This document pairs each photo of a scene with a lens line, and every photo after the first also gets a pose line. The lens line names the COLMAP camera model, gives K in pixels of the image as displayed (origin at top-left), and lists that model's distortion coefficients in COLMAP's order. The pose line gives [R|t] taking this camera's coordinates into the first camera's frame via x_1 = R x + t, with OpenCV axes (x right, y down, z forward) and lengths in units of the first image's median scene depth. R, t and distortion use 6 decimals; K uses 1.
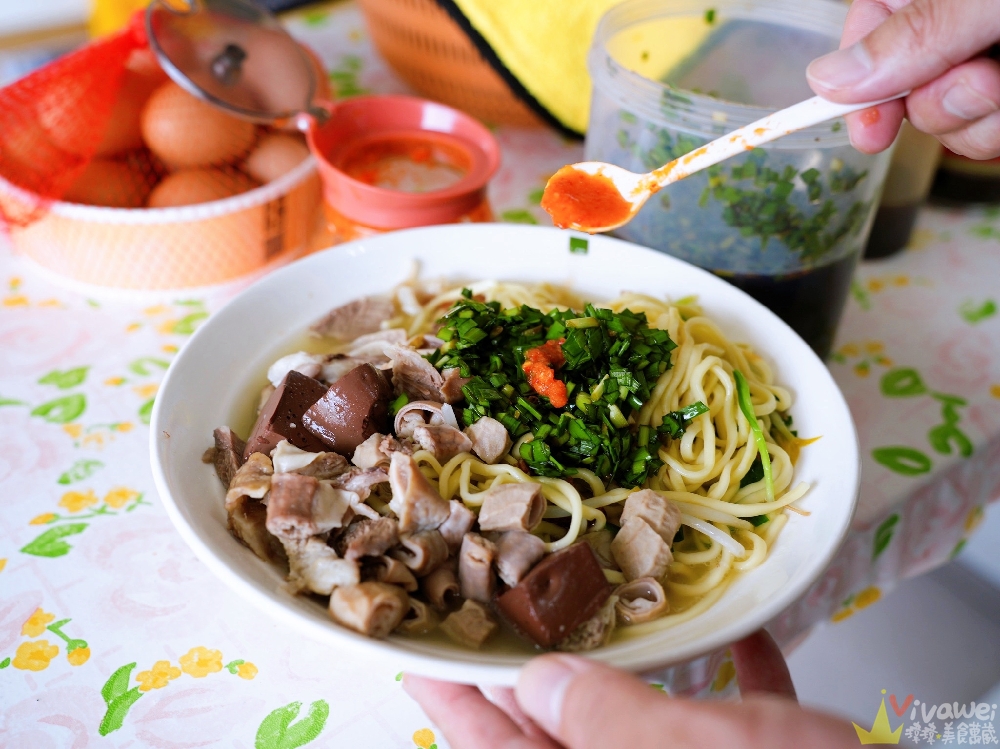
lens RADIAL K [[1048.3, 0, 500.0], [0, 1048.3, 374.5], [0, 0, 1]] dist [-0.016421, 0.009114]
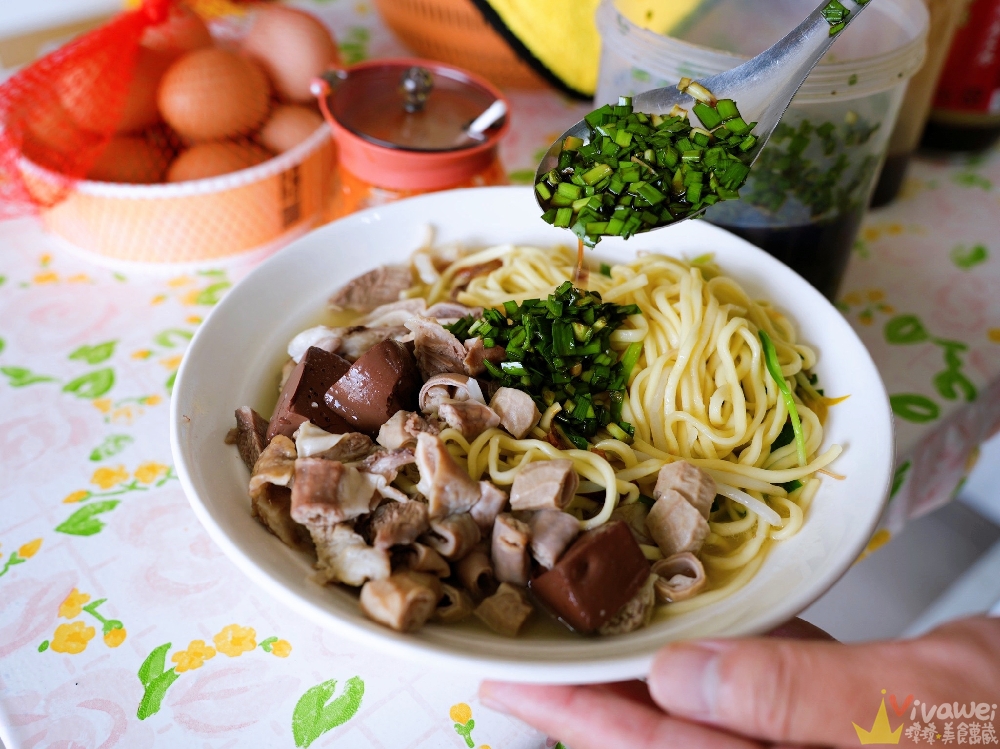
lens RADIAL K [[932.5, 0, 500.0], [0, 932.5, 374.5], [0, 0, 1]] dist [-0.054553, -0.009942]
pose [[0.999492, -0.031651, -0.003850, -0.019732], [0.031832, 0.997477, 0.063459, -0.027199], [0.001832, -0.063550, 0.997977, 0.128410]]
